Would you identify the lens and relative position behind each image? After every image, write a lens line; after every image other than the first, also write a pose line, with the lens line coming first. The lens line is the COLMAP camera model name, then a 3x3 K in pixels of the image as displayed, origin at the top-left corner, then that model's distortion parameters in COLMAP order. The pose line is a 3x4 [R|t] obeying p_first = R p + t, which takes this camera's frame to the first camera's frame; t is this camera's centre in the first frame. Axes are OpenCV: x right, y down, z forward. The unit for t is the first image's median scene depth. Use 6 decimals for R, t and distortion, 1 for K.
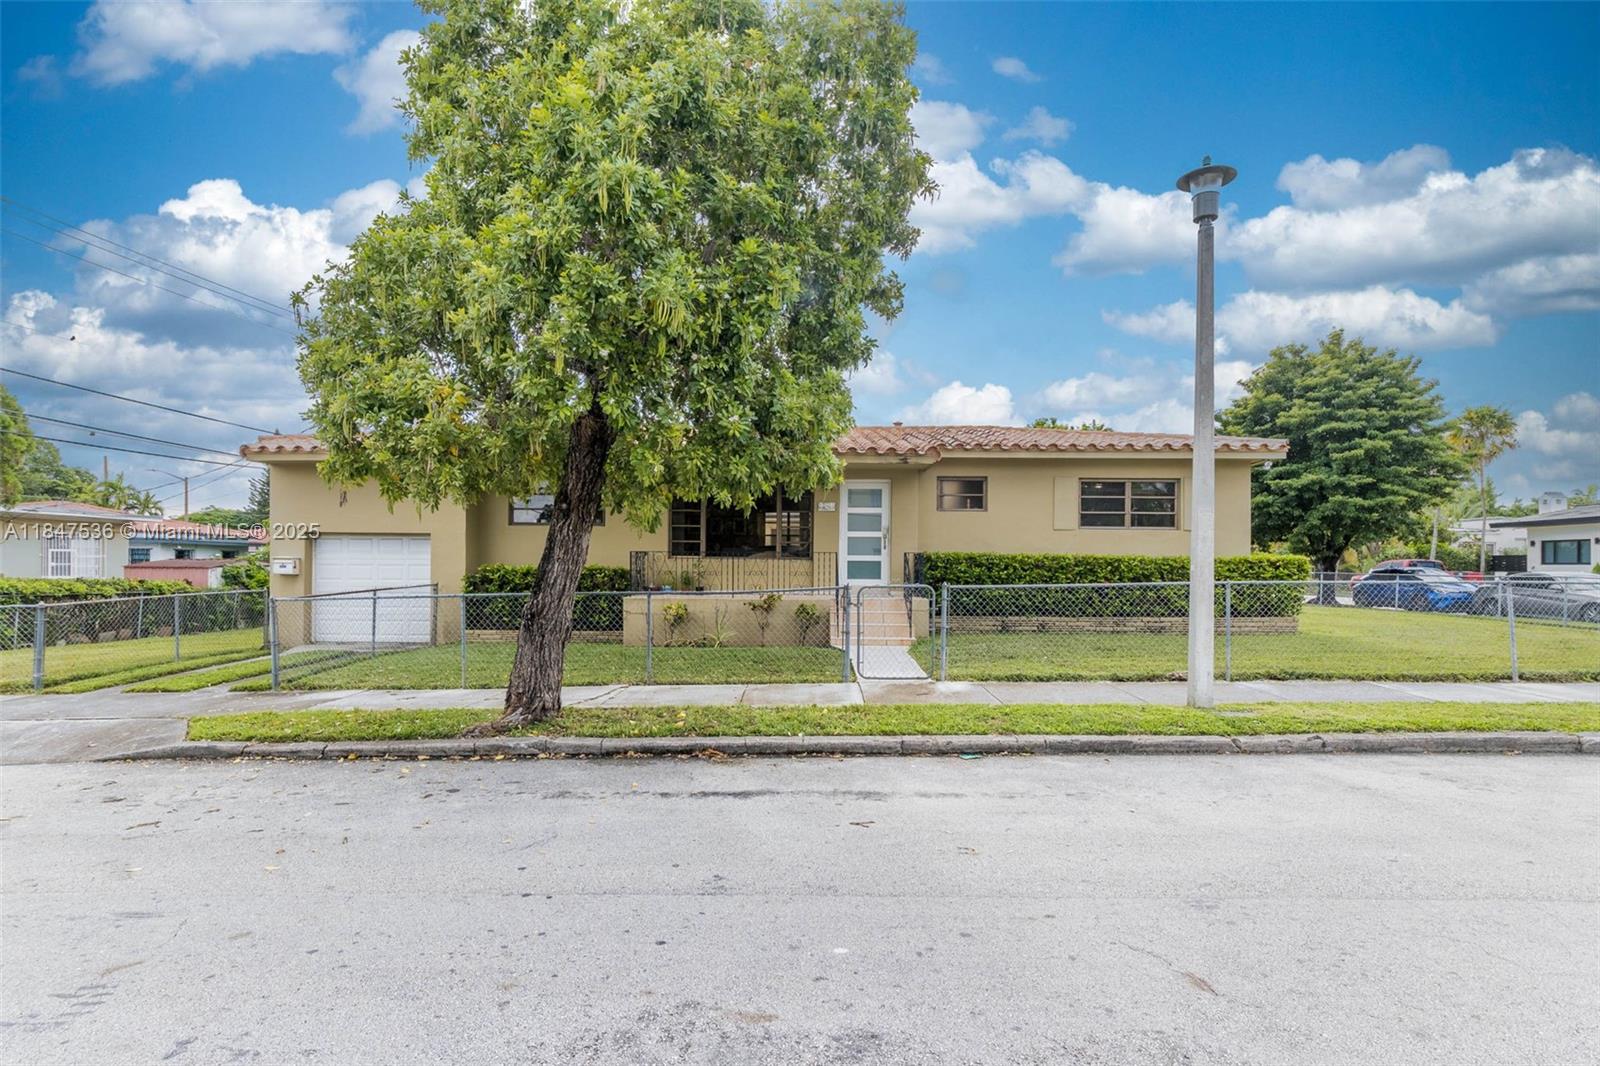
lens RADIAL K [[711.8, 0, 801.7], [0, 711.8, 544.5], [0, 0, 1]] dist [-0.000583, 0.000734]
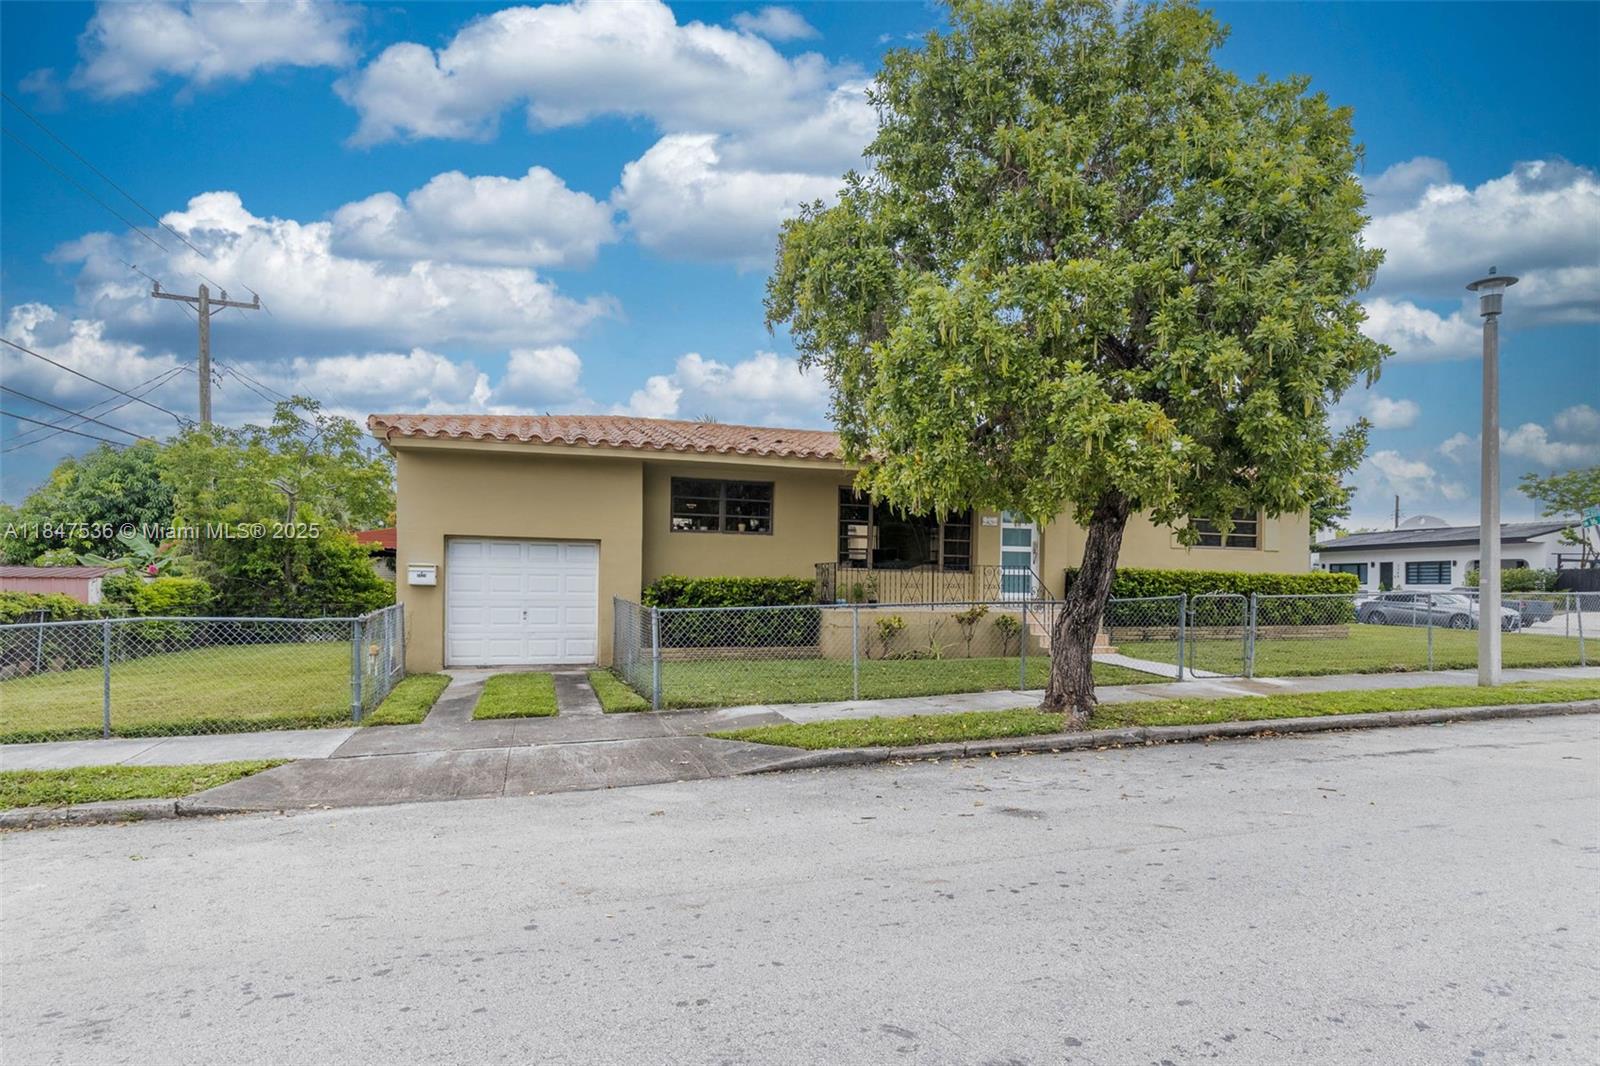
lens RADIAL K [[802.1, 0, 801.5], [0, 802.1, 577.5], [0, 0, 1]] dist [0.001124, 0.000951]
pose [[0.956531, 0.007168, 0.291544, -0.589200], [-0.013788, 0.999692, 0.020657, 0.007691], [-0.291306, -0.023778, 0.956334, -0.022828]]
